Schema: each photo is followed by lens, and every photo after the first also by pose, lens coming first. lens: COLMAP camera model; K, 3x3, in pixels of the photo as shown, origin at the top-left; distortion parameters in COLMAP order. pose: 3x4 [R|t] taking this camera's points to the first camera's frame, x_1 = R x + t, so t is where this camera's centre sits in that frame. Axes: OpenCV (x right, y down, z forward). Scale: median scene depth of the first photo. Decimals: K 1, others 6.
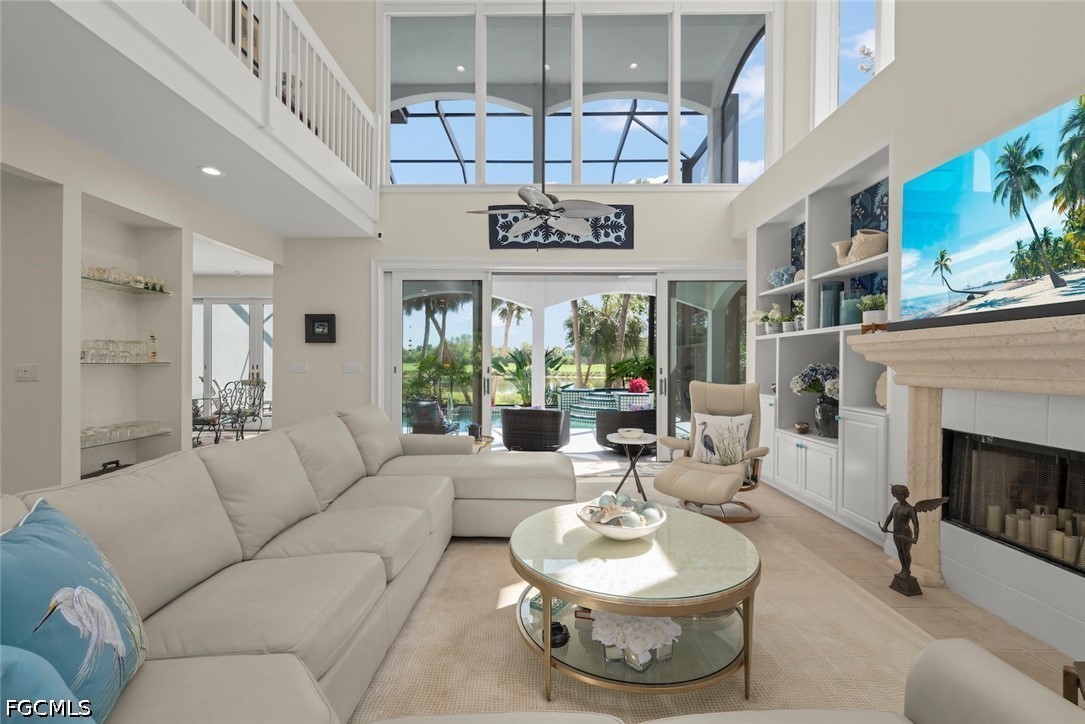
lens RADIAL K [[427.6, 0, 545.5], [0, 427.6, 364.5], [0, 0, 1]] dist [0.003249, 0.000232]
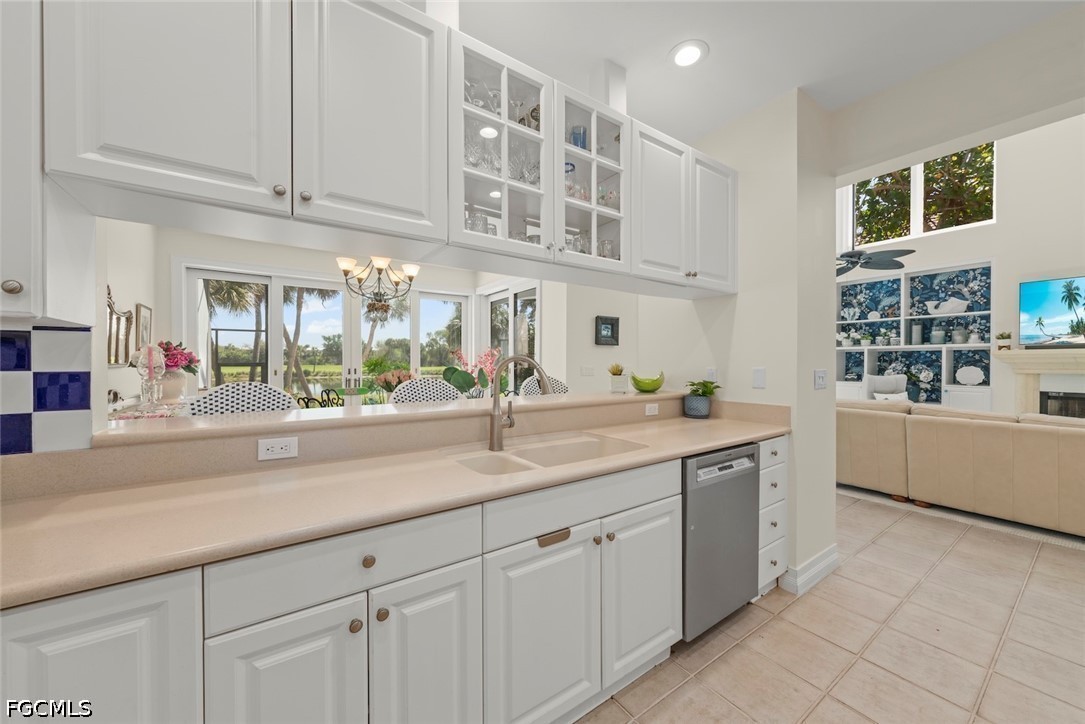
lens RADIAL K [[411.7, 0, 549.4], [0, 411.7, 363.6], [0, 0, 1]] dist [-0.006075, 0.000020]
pose [[0.816715, -0.011379, 0.576929, -1.183758], [0.004645, 0.999903, 0.013145, -0.022836], [-0.577023, -0.008056, 0.816688, 0.308499]]
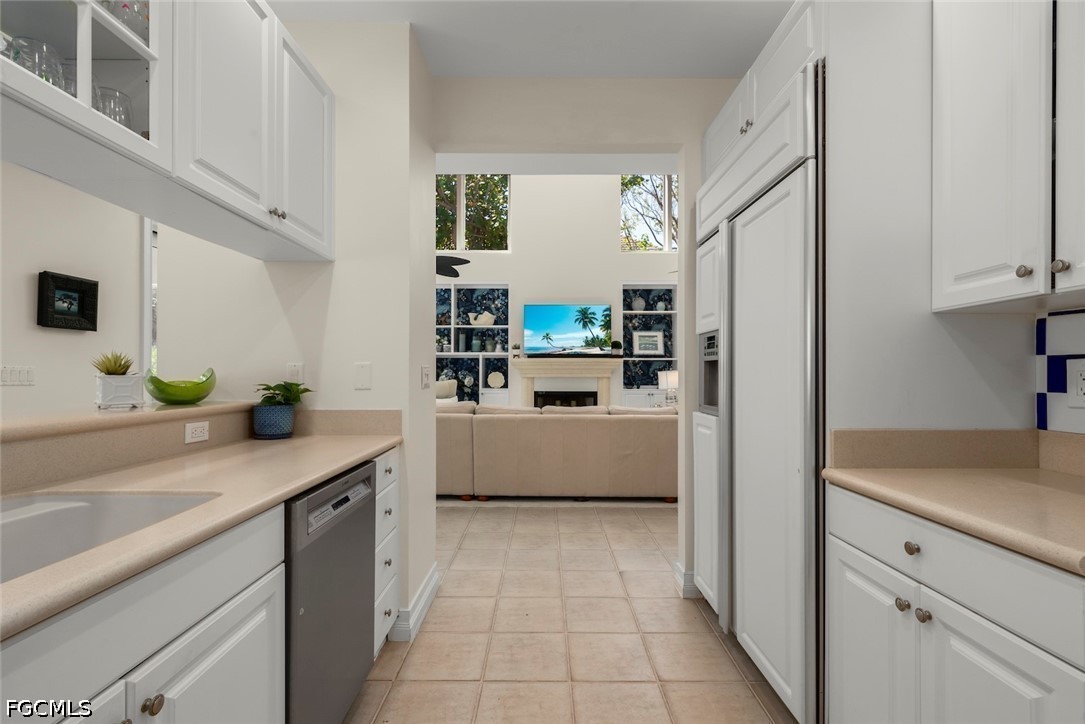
lens RADIAL K [[481.0, 0, 544.8], [0, 481.0, 369.3], [0, 0, 1]] dist [-0.000266, -0.001616]
pose [[0.000266, 0.000580, 1.000000, -1.127121], [-0.000392, 1.000000, -0.000580, -0.001510], [-1.000000, -0.000392, 0.000267, 0.411630]]
